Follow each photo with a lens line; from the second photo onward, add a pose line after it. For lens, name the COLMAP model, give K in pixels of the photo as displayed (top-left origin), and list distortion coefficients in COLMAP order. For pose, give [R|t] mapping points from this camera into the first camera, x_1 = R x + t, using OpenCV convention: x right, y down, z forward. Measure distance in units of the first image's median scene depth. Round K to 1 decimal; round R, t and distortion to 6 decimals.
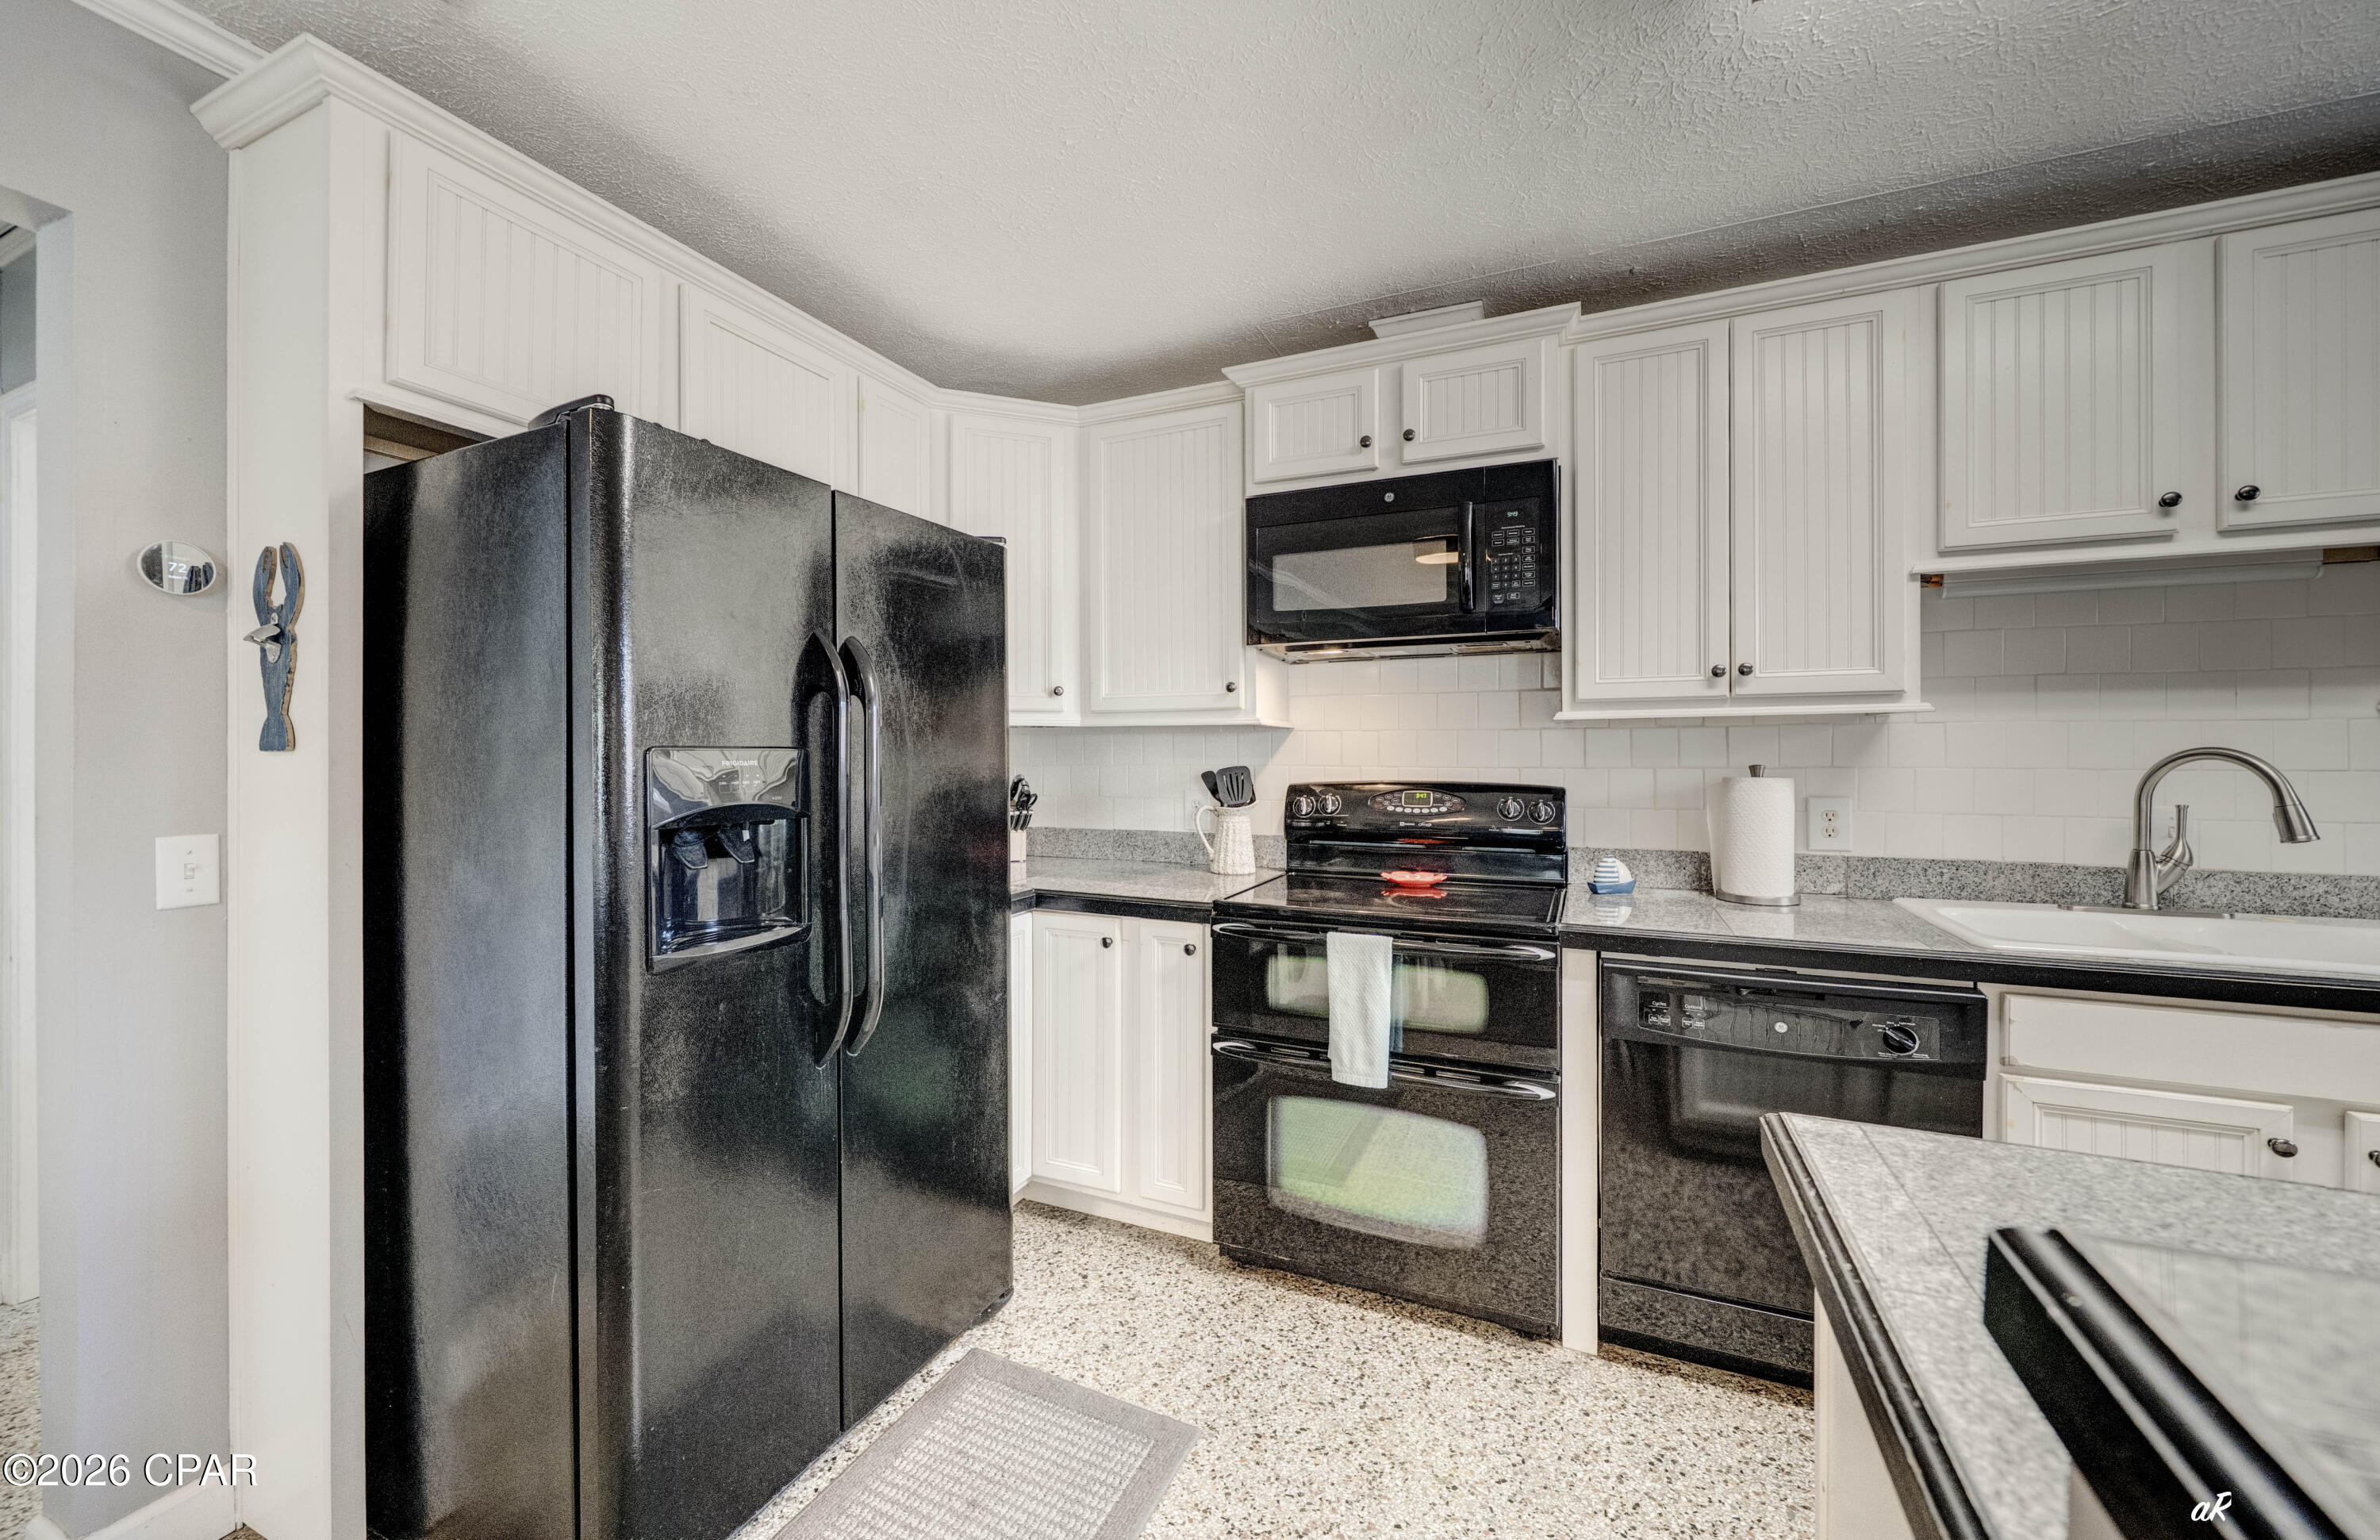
lens RADIAL K [[882.9, 0, 1172.3], [0, 882.9, 751.0], [0, 0, 1]] dist [-0.000126, -0.000001]
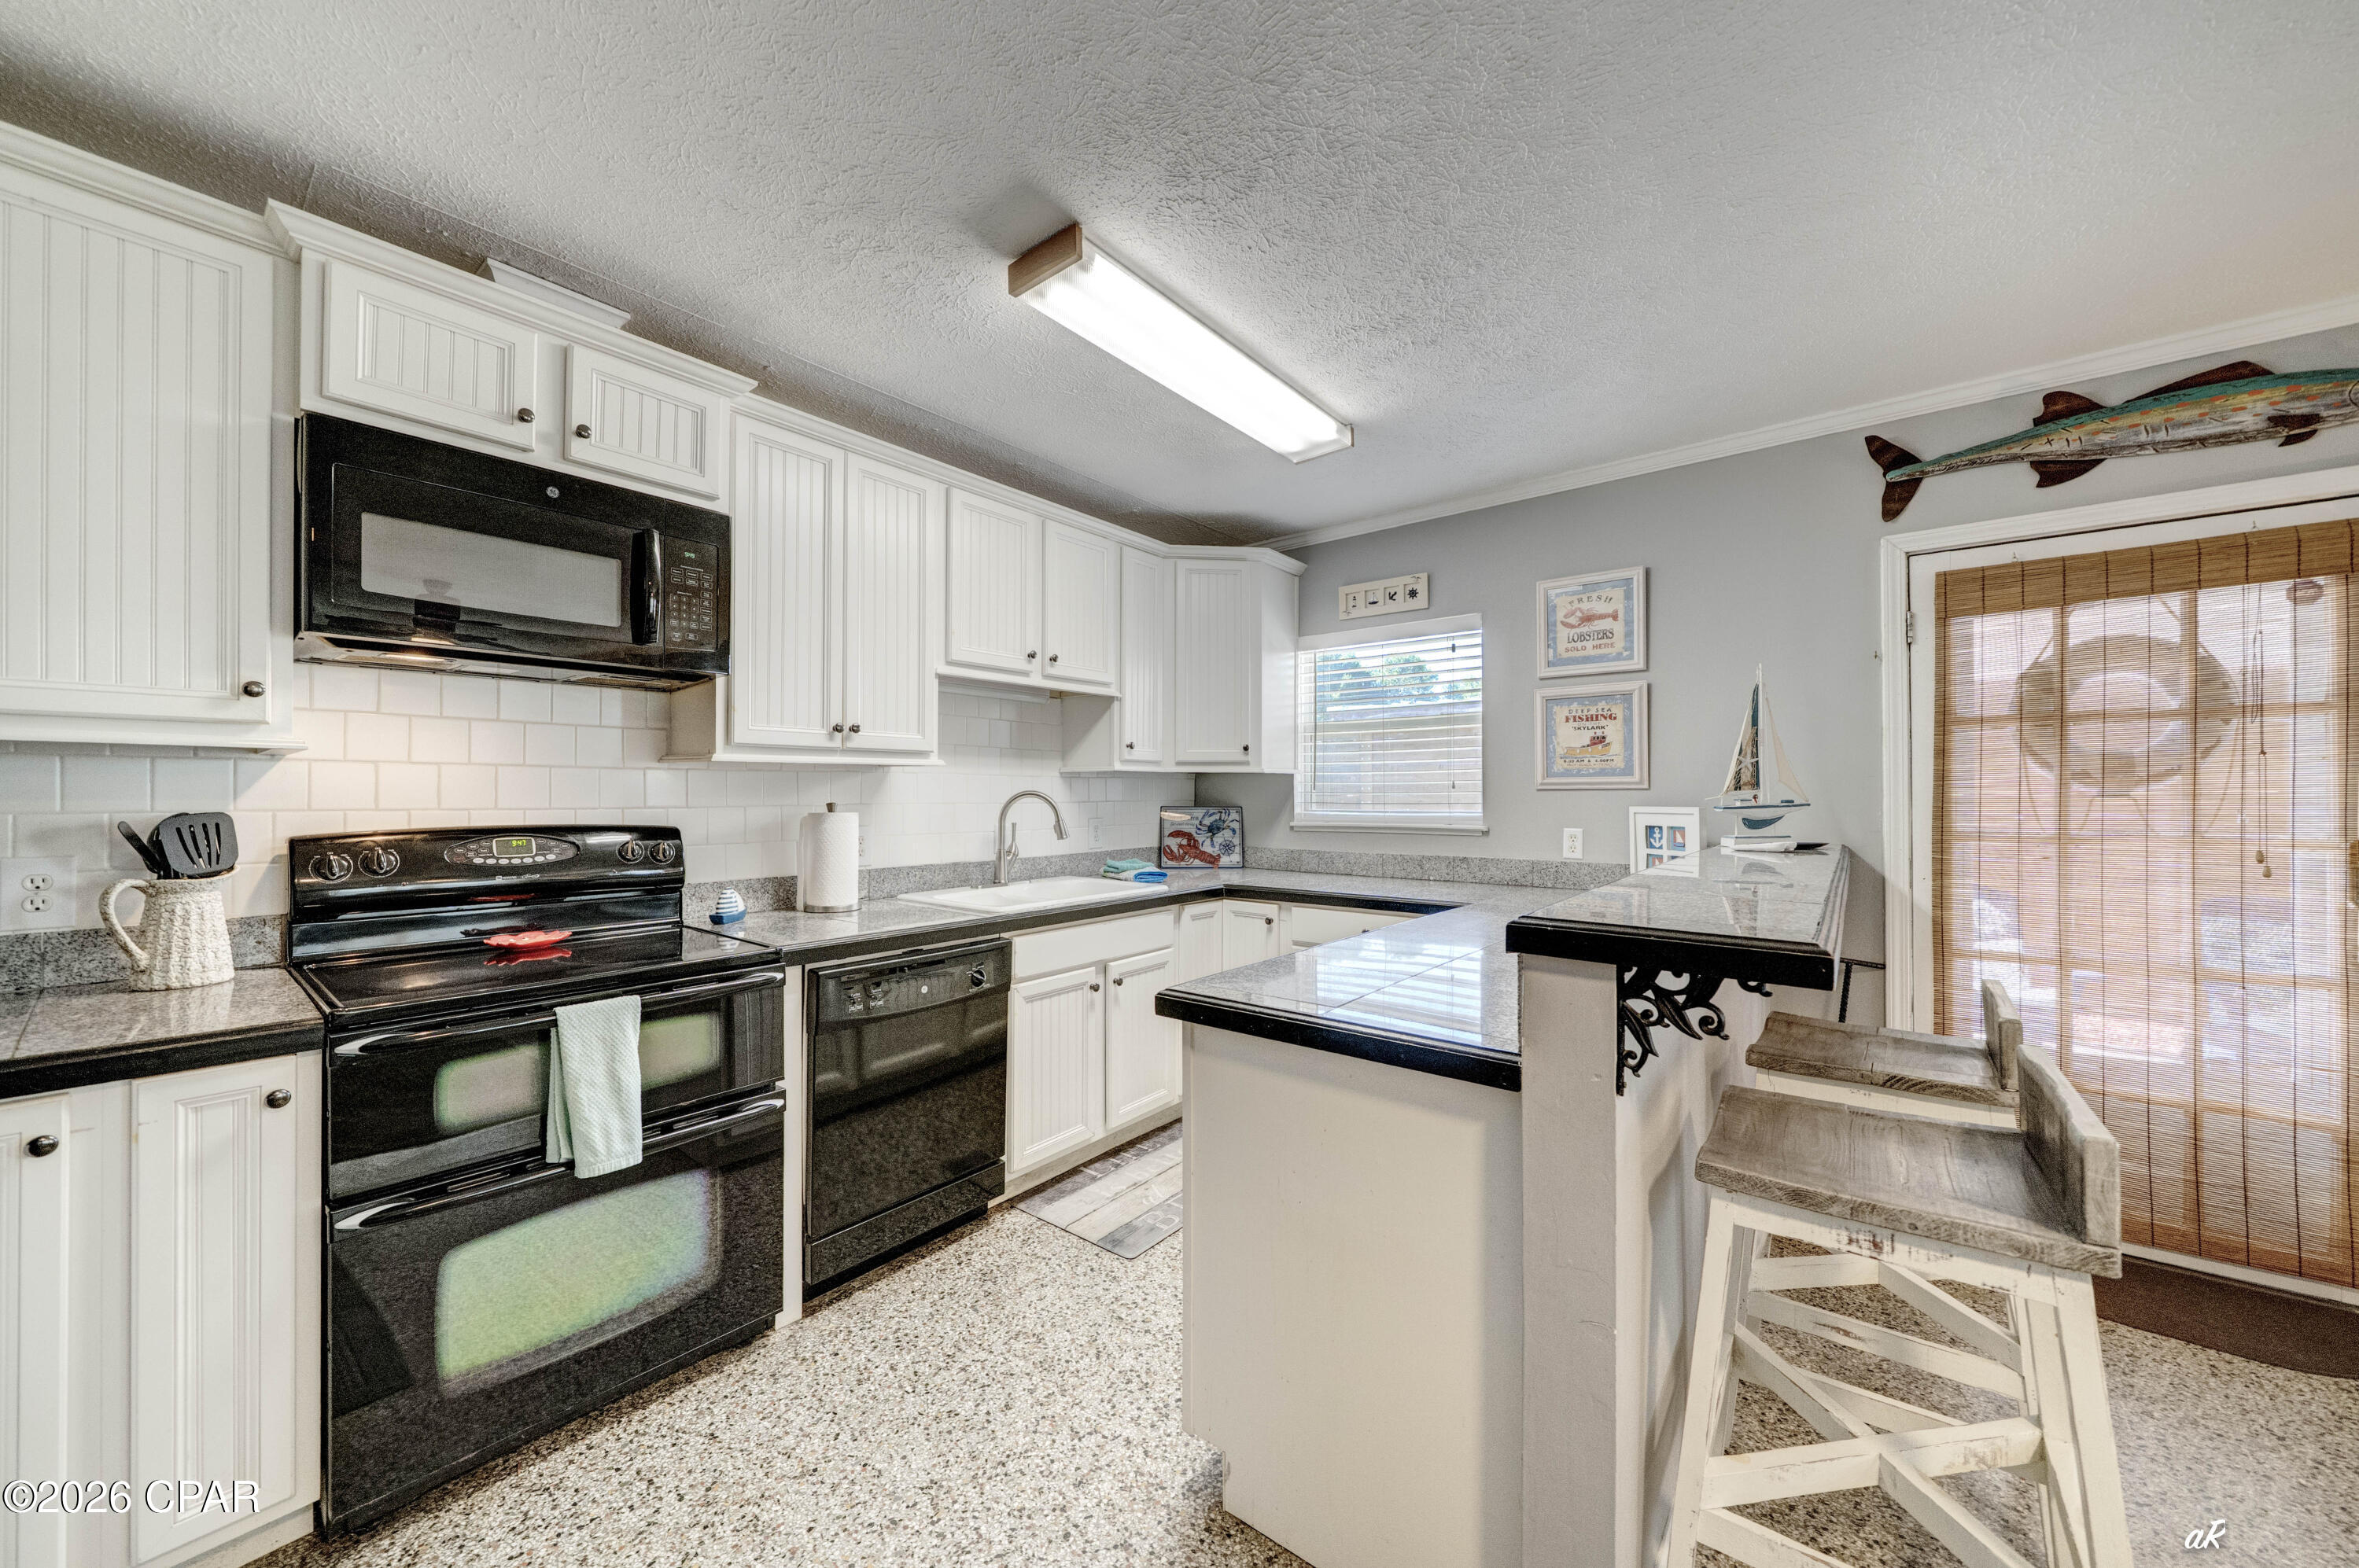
lens RADIAL K [[871.2, 0, 1167.5], [0, 871.2, 790.0], [0, 0, 1]] dist [0.005229, -0.001082]
pose [[0.255474, 0.006267, 0.966796, -0.448061], [-0.003751, 0.999978, -0.005491, 0.002935], [-0.966809, -0.002224, 0.255492, 0.226286]]
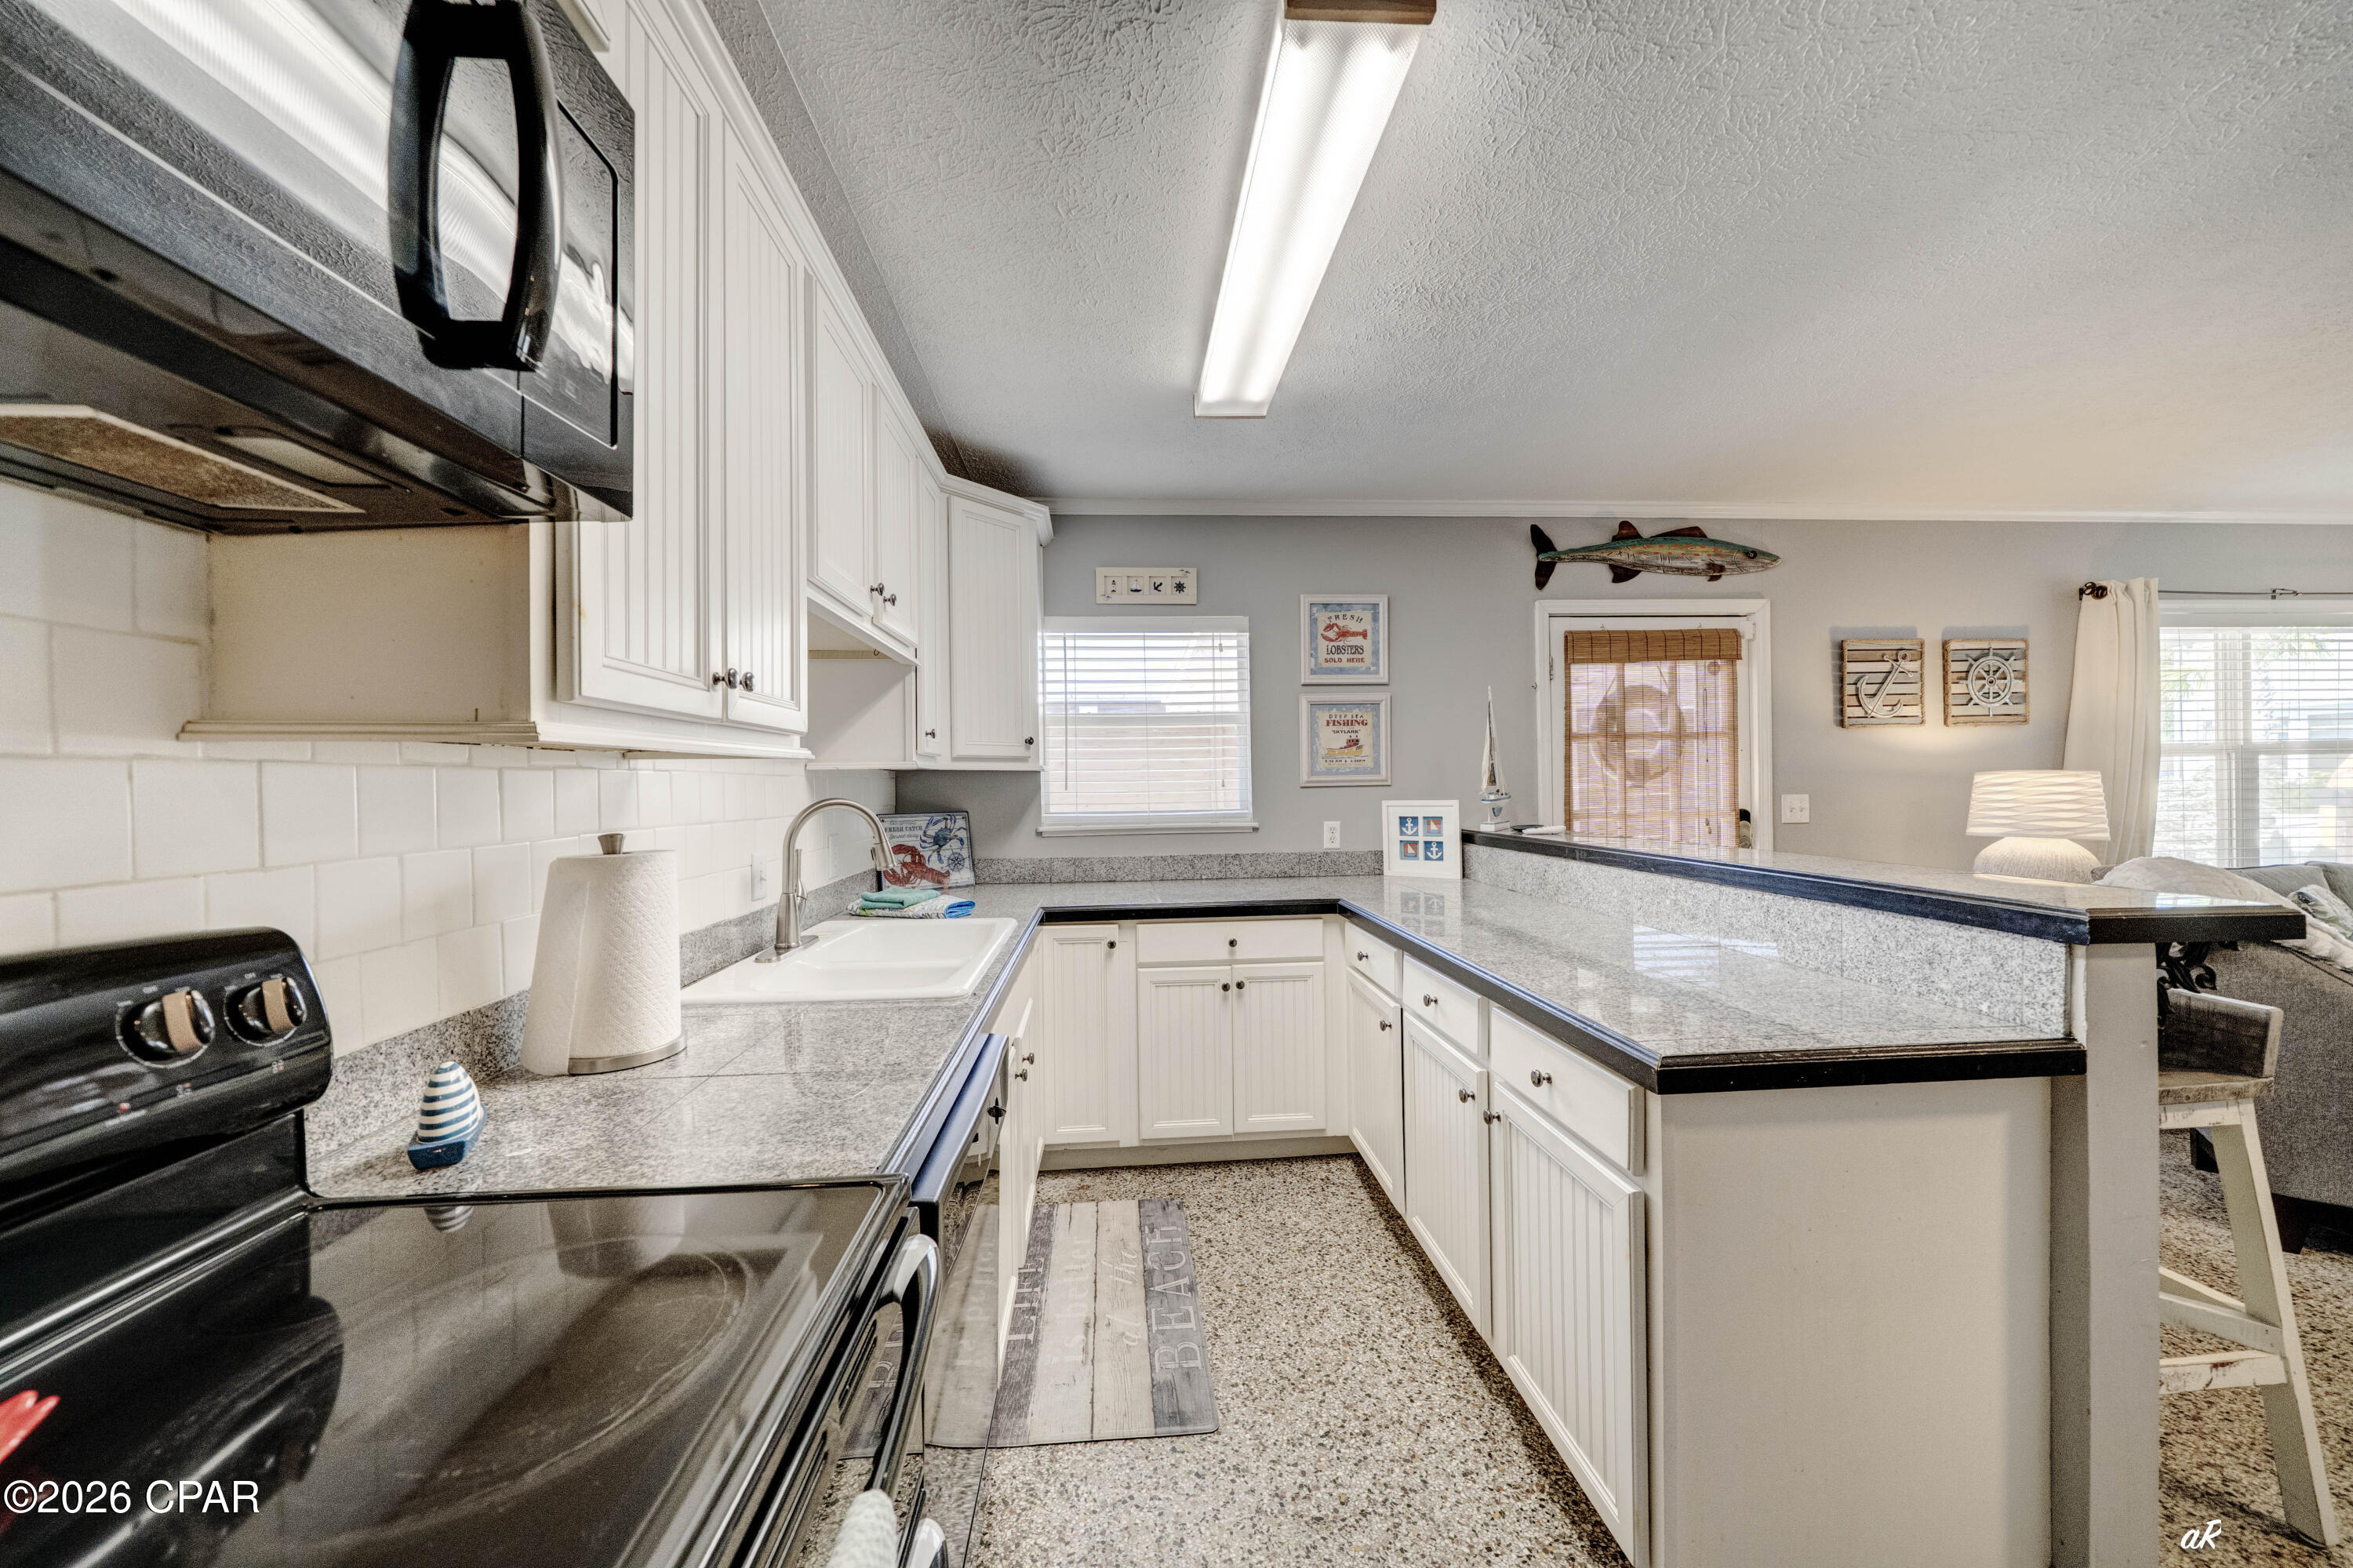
lens RADIAL K [[811.0, 0, 1187.4], [0, 811.0, 790.6], [0, 0, 1]] dist [-0.002338, -0.000017]
pose [[-0.488785, 0.003084, 0.872399, -0.018068], [0.014365, 0.999887, 0.004513, -0.012171], [-0.872286, 0.014738, -0.488773, 0.974205]]
